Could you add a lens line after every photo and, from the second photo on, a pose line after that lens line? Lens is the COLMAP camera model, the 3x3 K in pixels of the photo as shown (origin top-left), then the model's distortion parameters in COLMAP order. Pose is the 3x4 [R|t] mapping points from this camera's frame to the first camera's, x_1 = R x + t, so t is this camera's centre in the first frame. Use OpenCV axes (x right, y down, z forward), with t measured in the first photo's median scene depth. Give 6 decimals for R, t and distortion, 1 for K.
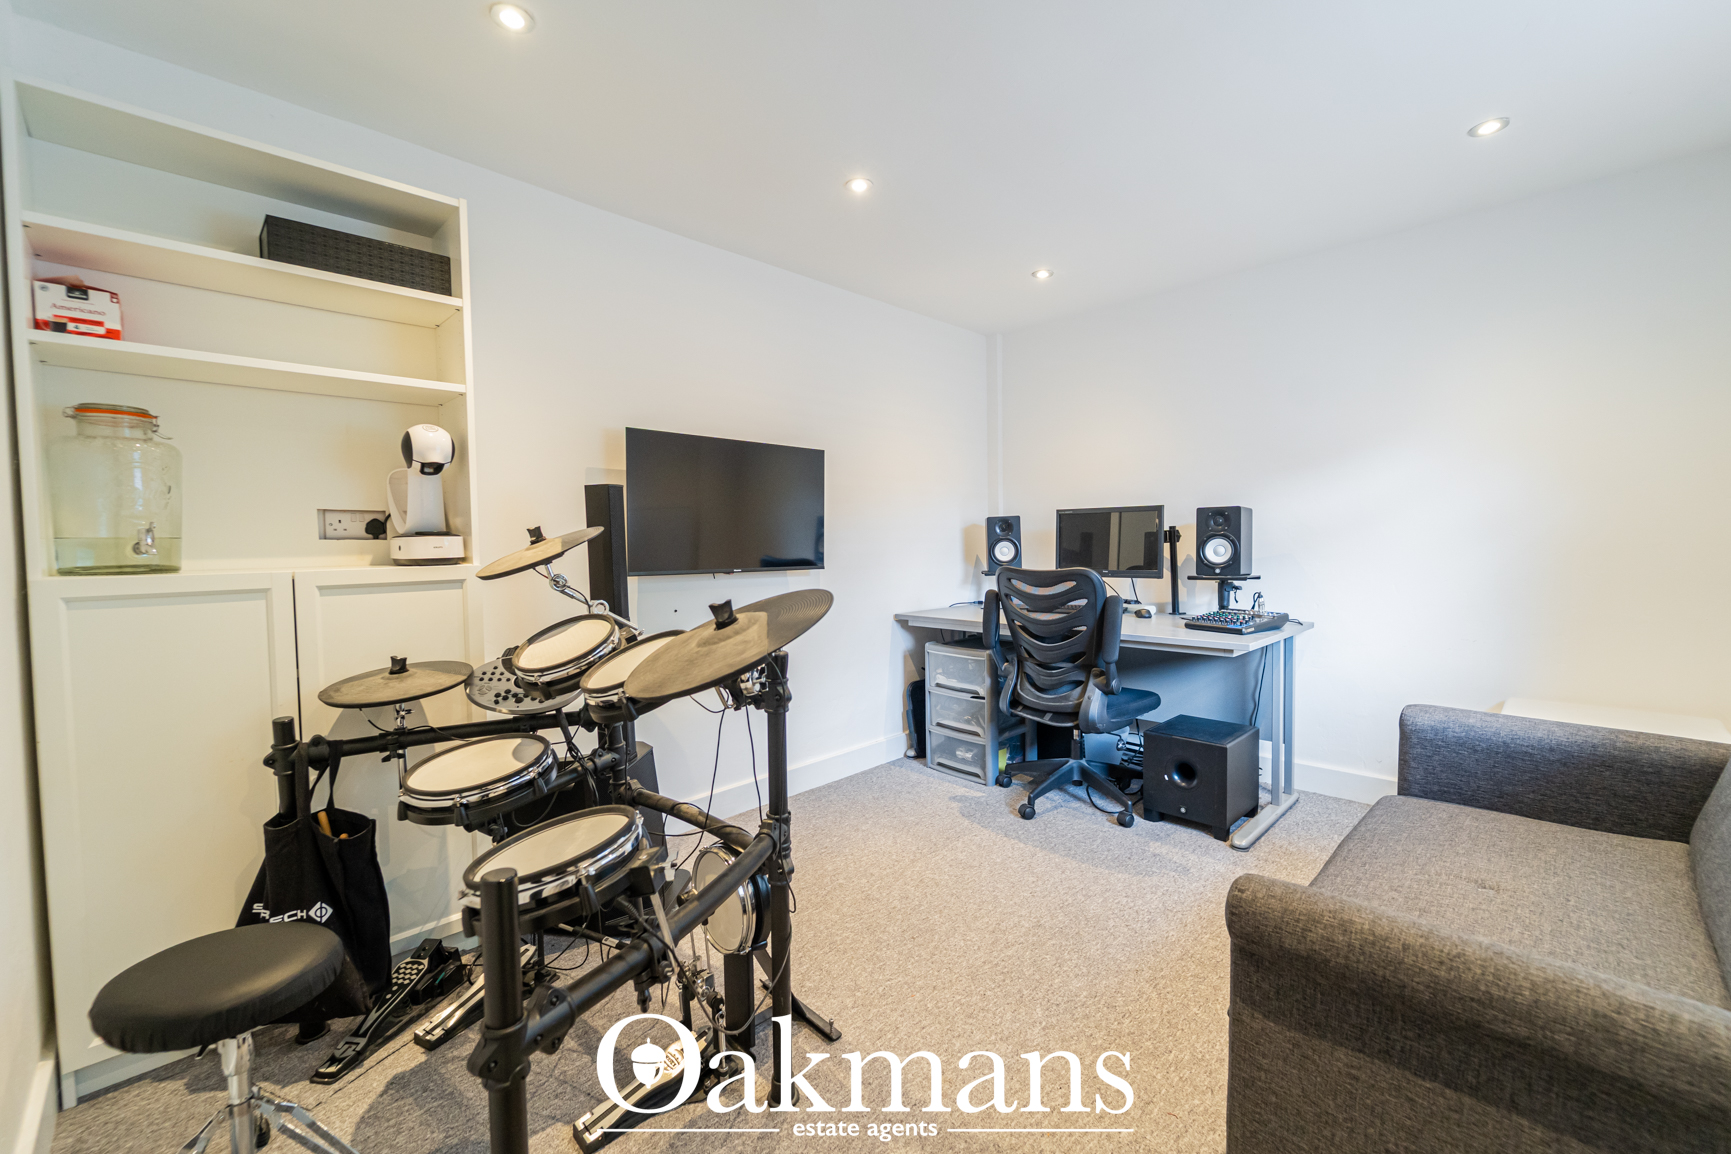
lens RADIAL K [[718.6, 0, 860.2], [0, 718.6, 567.9], [0, 0, 1]] dist [0.000049, -0.000025]
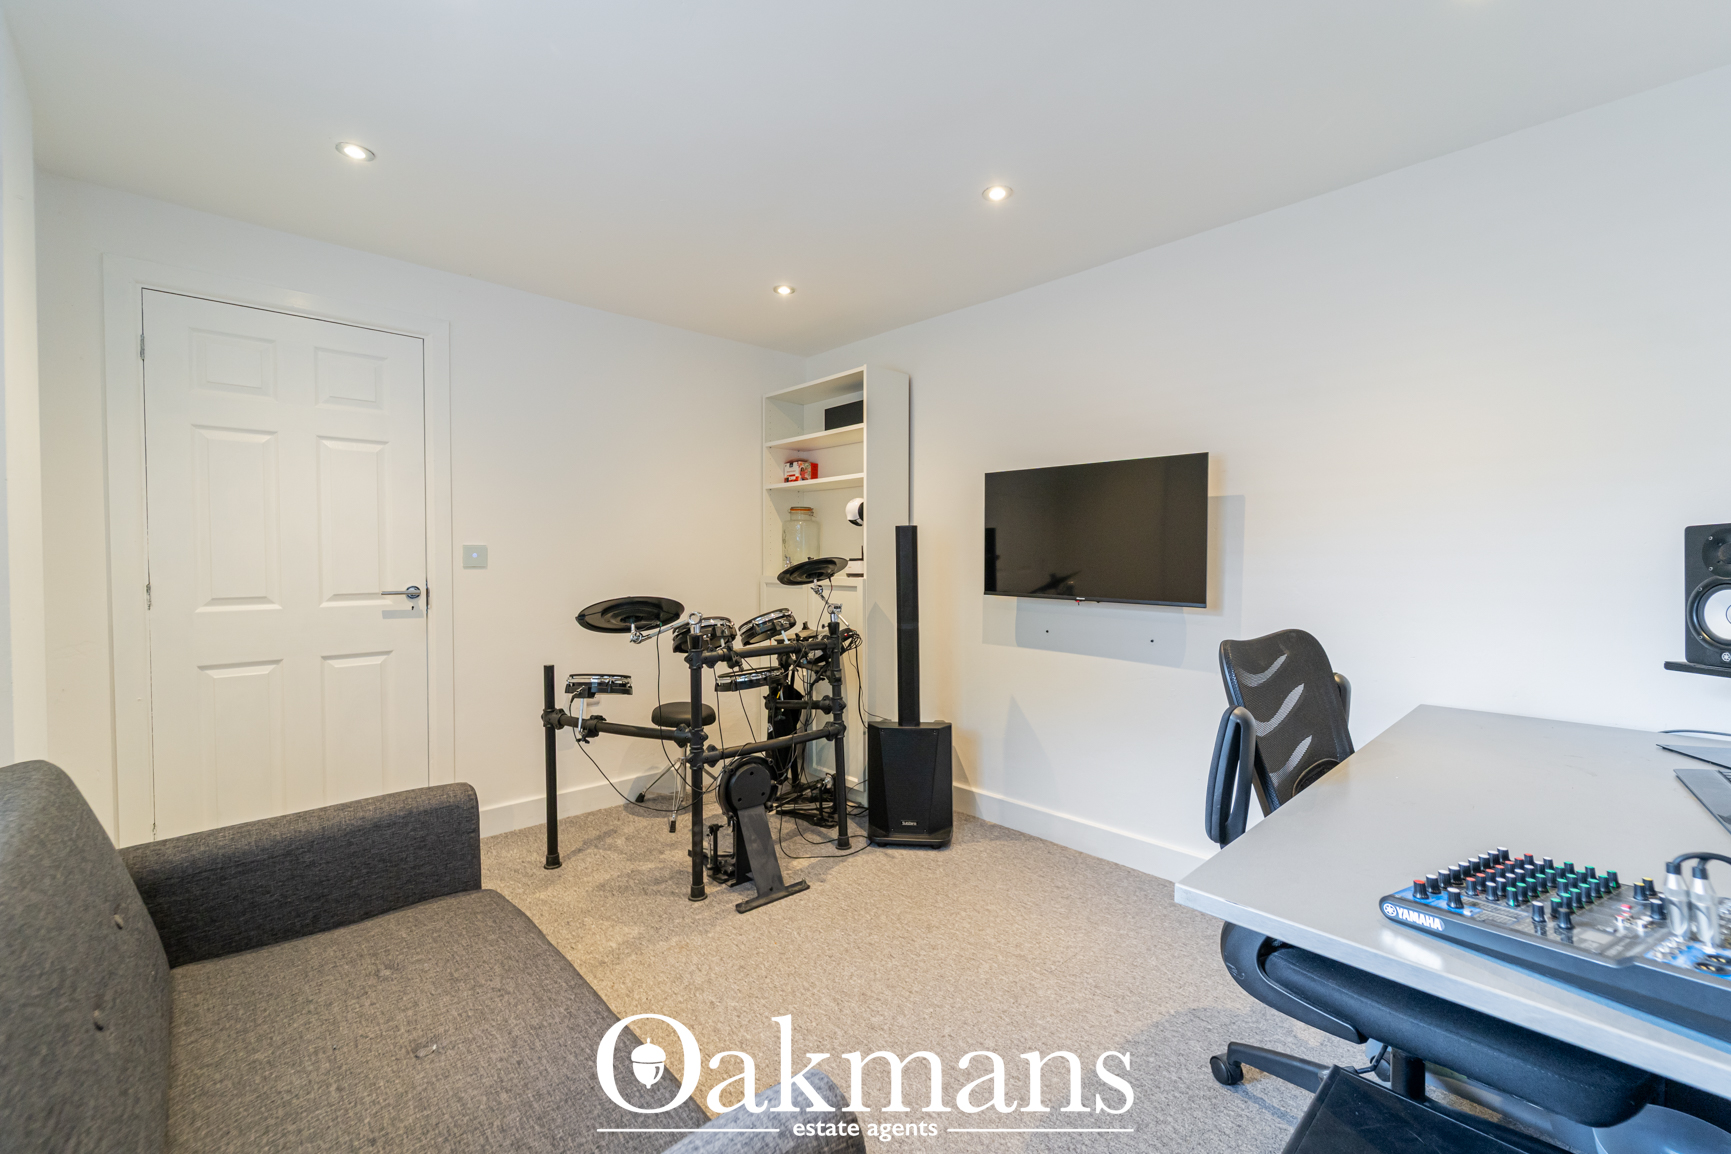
lens RADIAL K [[718.6, 0, 860.2], [0, 718.6, 567.9], [0, 0, 1]] dist [0.000049, -0.000025]
pose [[-0.028401, 0.026610, -0.999242, 1.182540], [-0.037126, 0.998928, 0.027657, -0.079457], [0.998907, 0.037883, -0.027382, 1.073651]]
